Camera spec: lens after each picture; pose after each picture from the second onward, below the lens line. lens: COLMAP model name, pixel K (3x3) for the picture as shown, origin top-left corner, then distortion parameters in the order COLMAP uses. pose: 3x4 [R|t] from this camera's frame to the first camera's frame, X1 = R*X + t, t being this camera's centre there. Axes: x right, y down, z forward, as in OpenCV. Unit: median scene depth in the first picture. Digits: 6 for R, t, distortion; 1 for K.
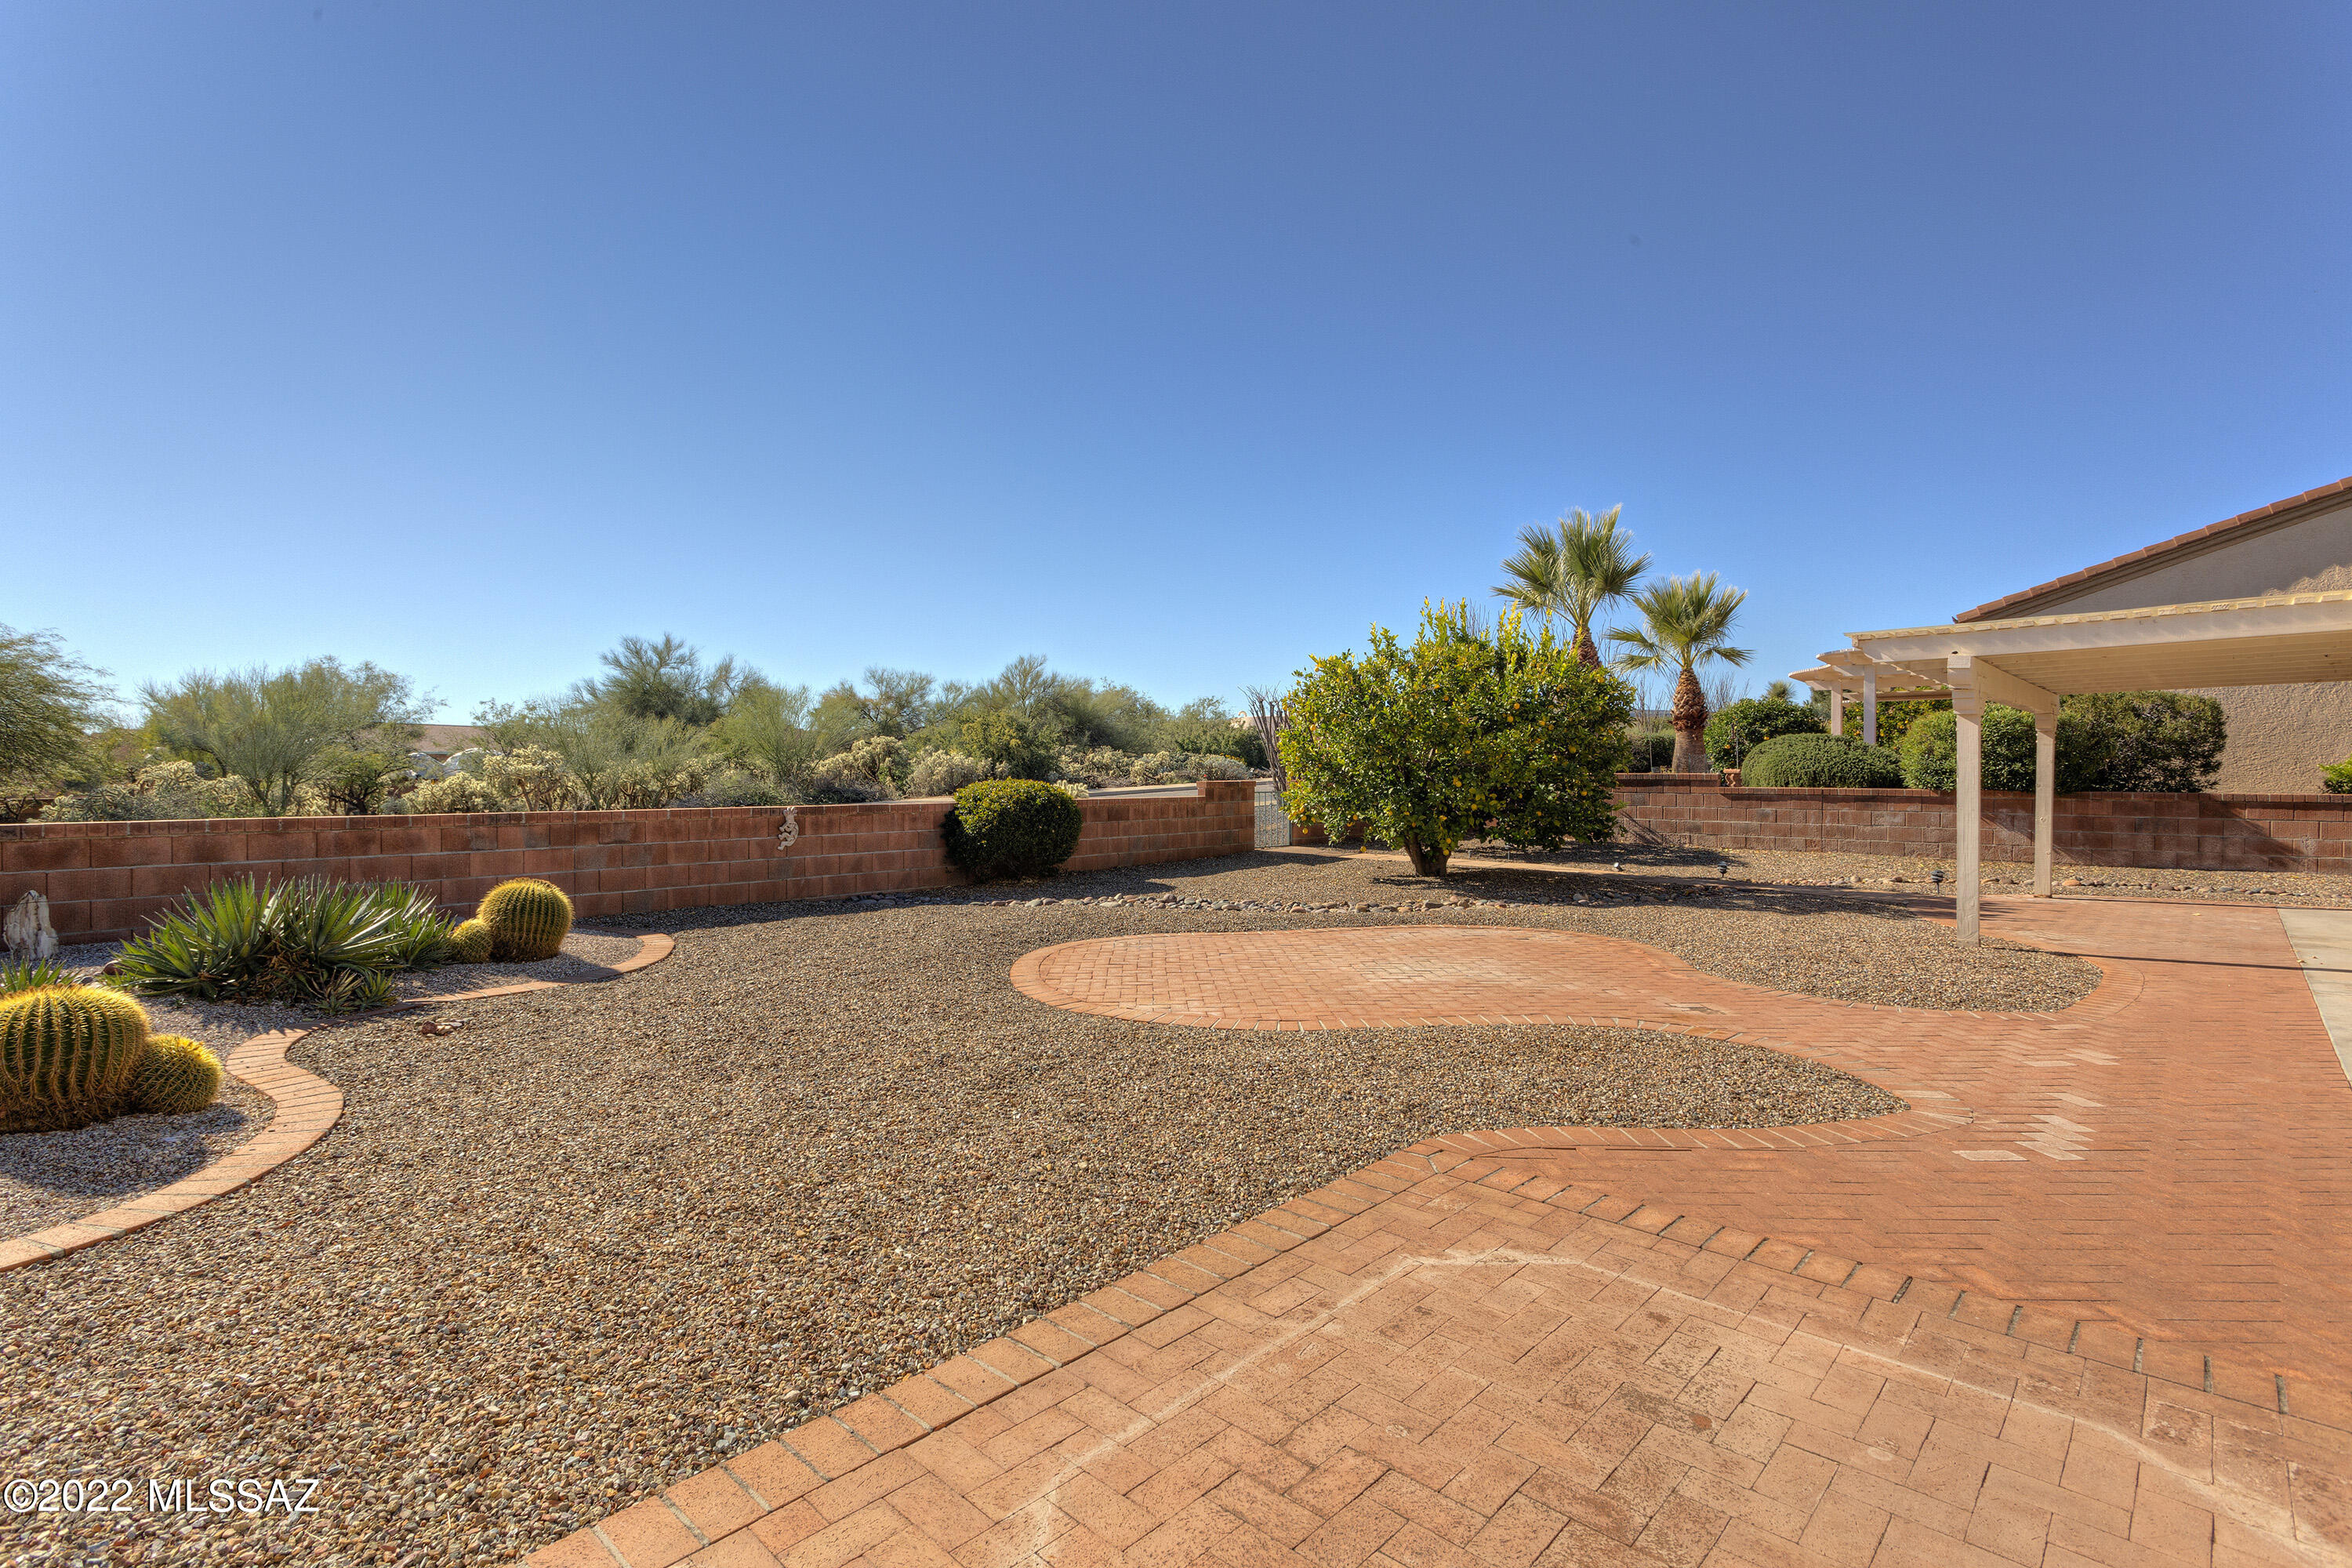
lens RADIAL K [[1118.7, 0, 1176.0], [0, 1118.7, 784.0], [0, 0, 1]] dist [0.003573, 0.001863]
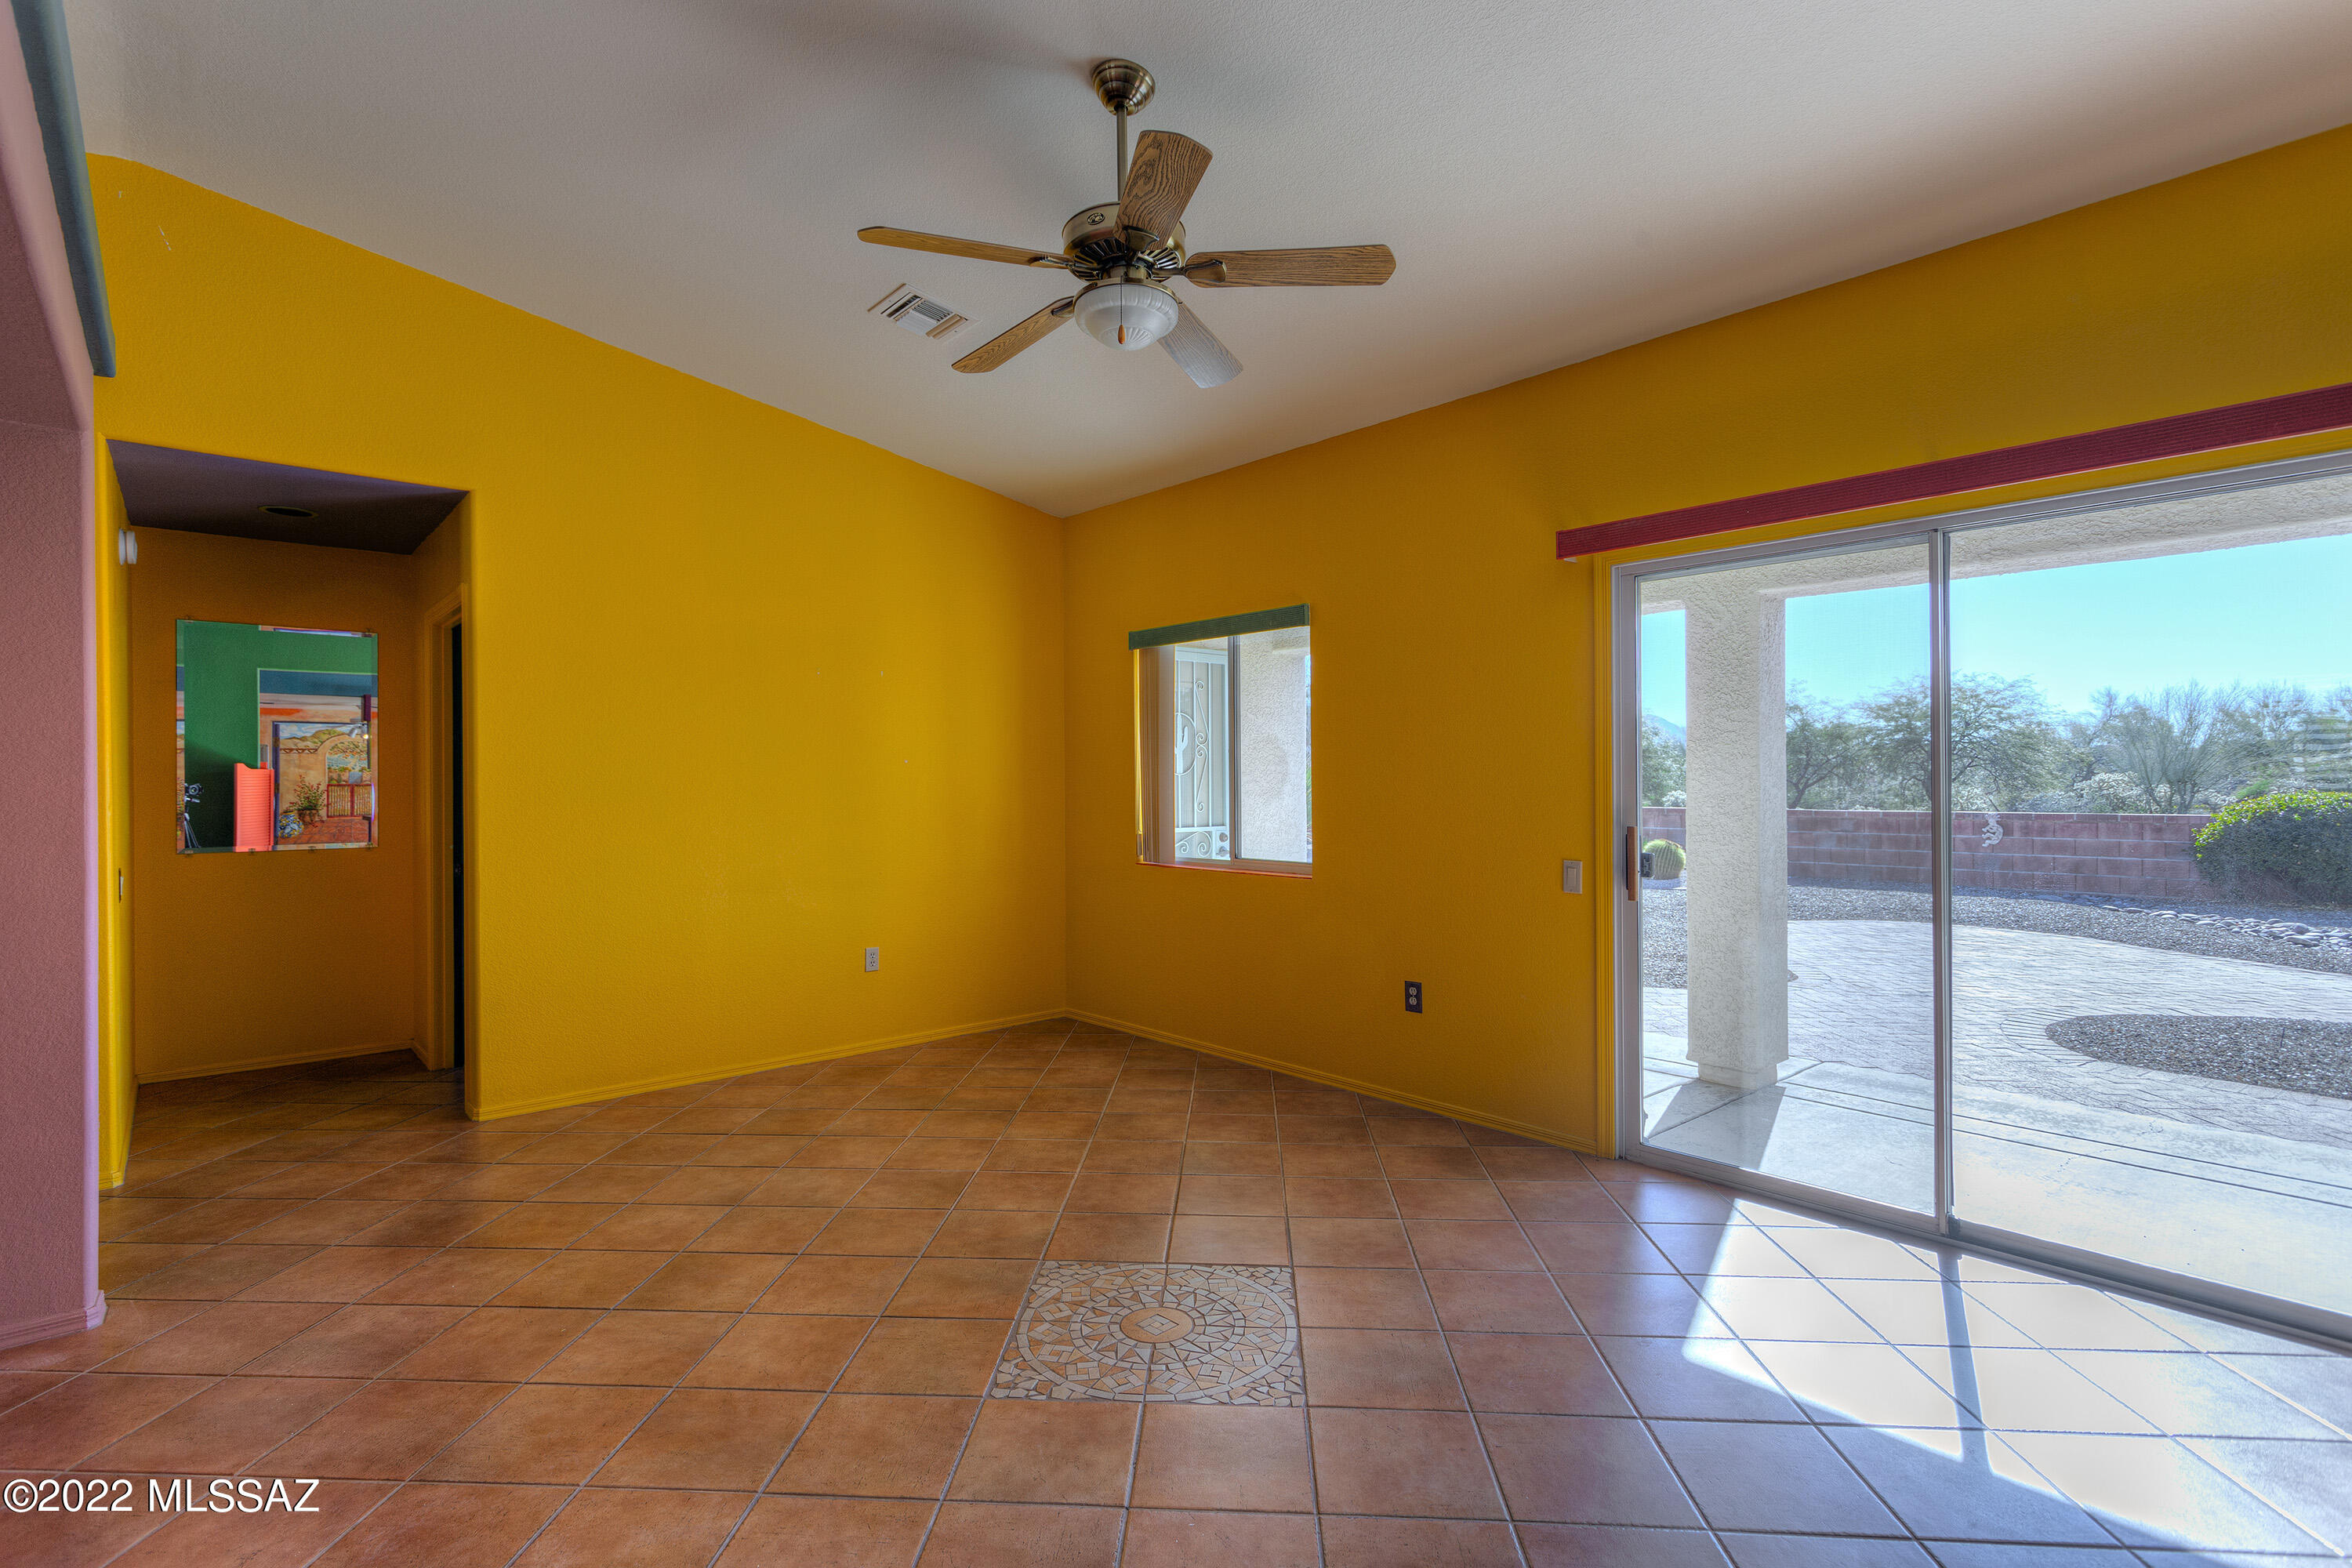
lens RADIAL K [[1101.0, 0, 1174.9], [0, 1101.0, 764.2], [0, 0, 1]] dist [0.003563, 0.000937]
pose [[-0.090106, -0.017236, -0.995783, 0.808444], [-0.004796, 0.999846, -0.016873, -0.006792], [0.995921, 0.003256, -0.090175, 0.179132]]
